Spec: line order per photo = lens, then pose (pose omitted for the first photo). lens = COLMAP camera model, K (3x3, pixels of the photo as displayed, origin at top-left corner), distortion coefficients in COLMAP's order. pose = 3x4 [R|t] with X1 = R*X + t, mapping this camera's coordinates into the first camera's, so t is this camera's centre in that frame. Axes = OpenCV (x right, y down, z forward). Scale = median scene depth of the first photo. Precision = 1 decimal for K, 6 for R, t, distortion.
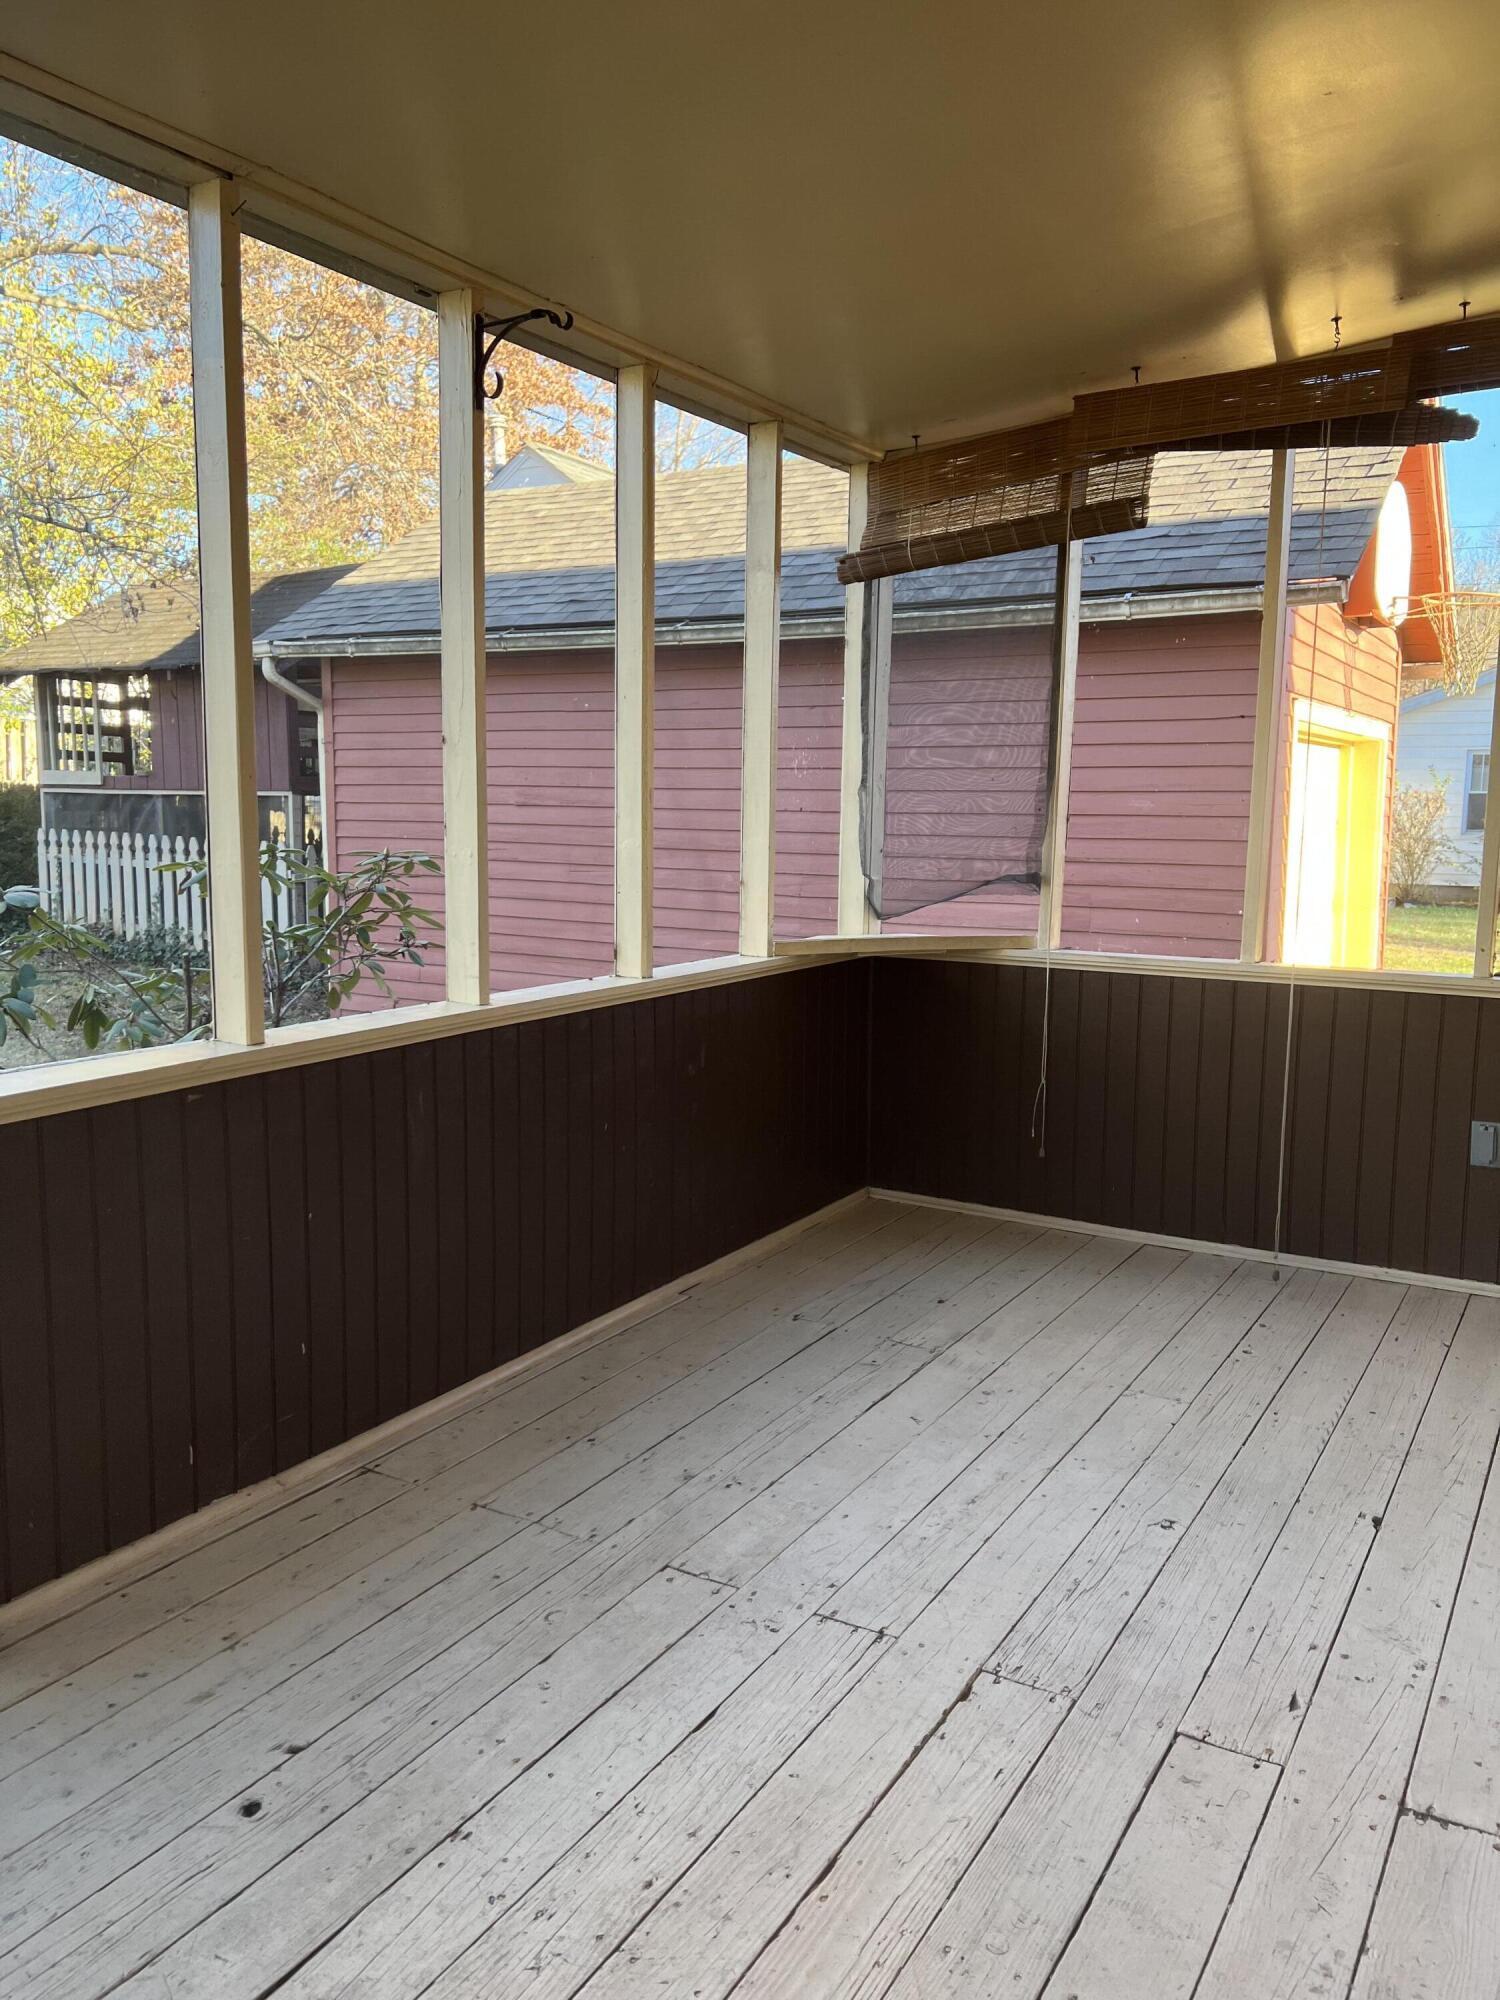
lens RADIAL K [[1520.4, 0, 748.0], [0, 1520.4, 1000.0], [0, 0, 1]] dist [0.003246, -0.006735]
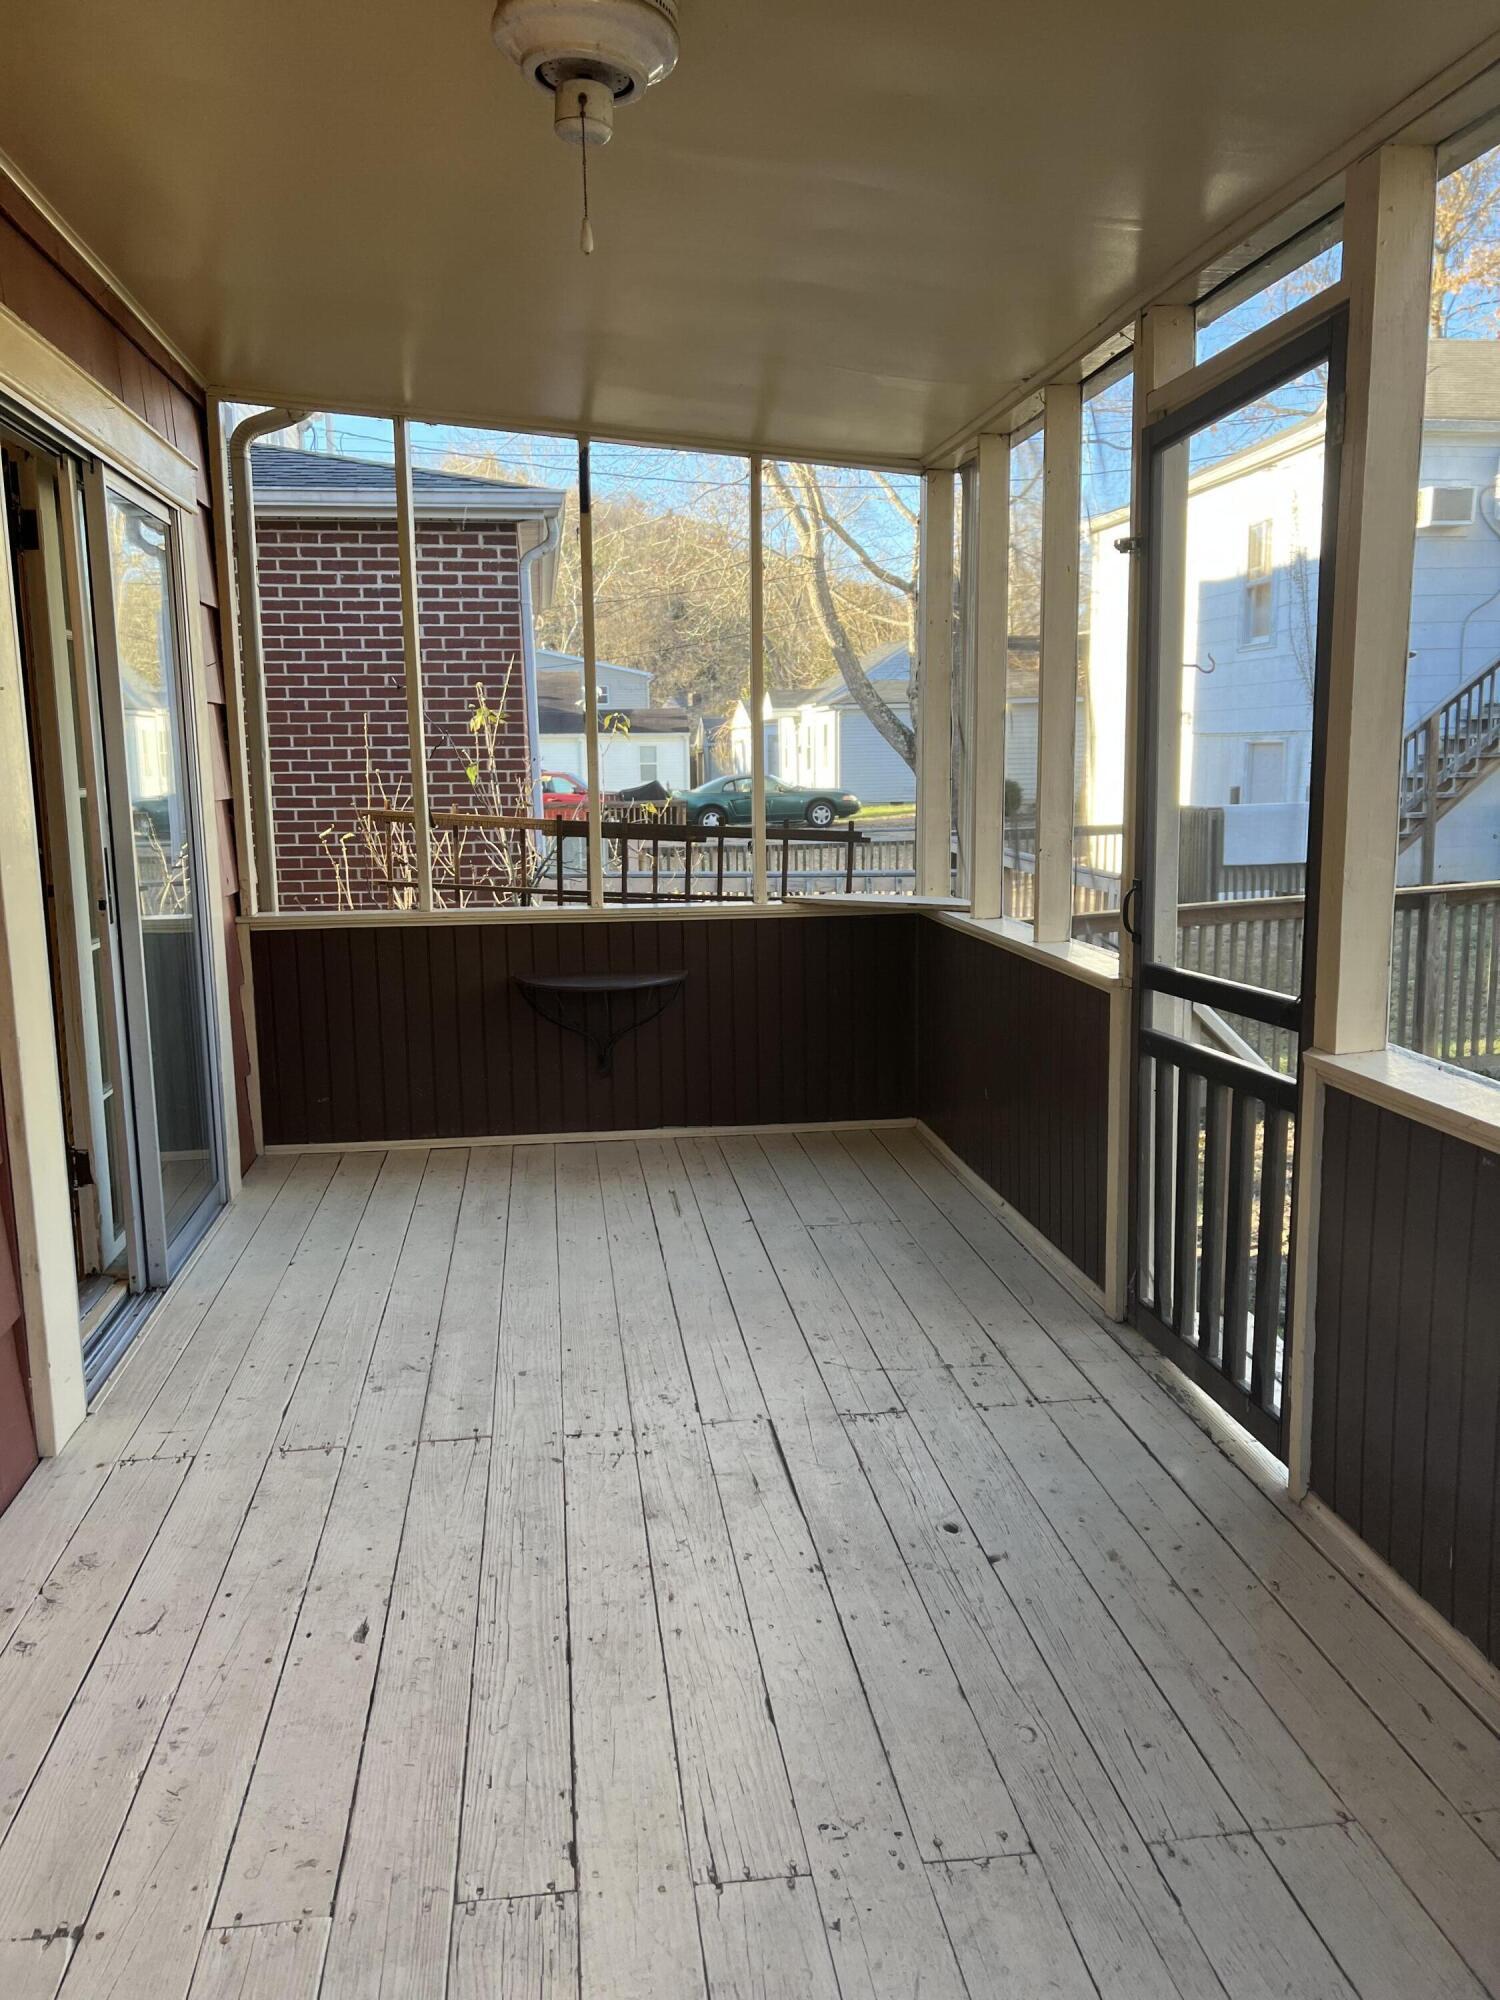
lens RADIAL K [[1520.4, 0, 749.7], [0, 1520.4, 999.0], [0, 0, 1]] dist [0.003246, -0.006735]
pose [[-0.785030, 0.101505, -0.611084, 0.586661], [-0.077542, 0.962622, 0.259512, -0.267459], [0.614585, 0.251109, -0.747816, 1.708031]]
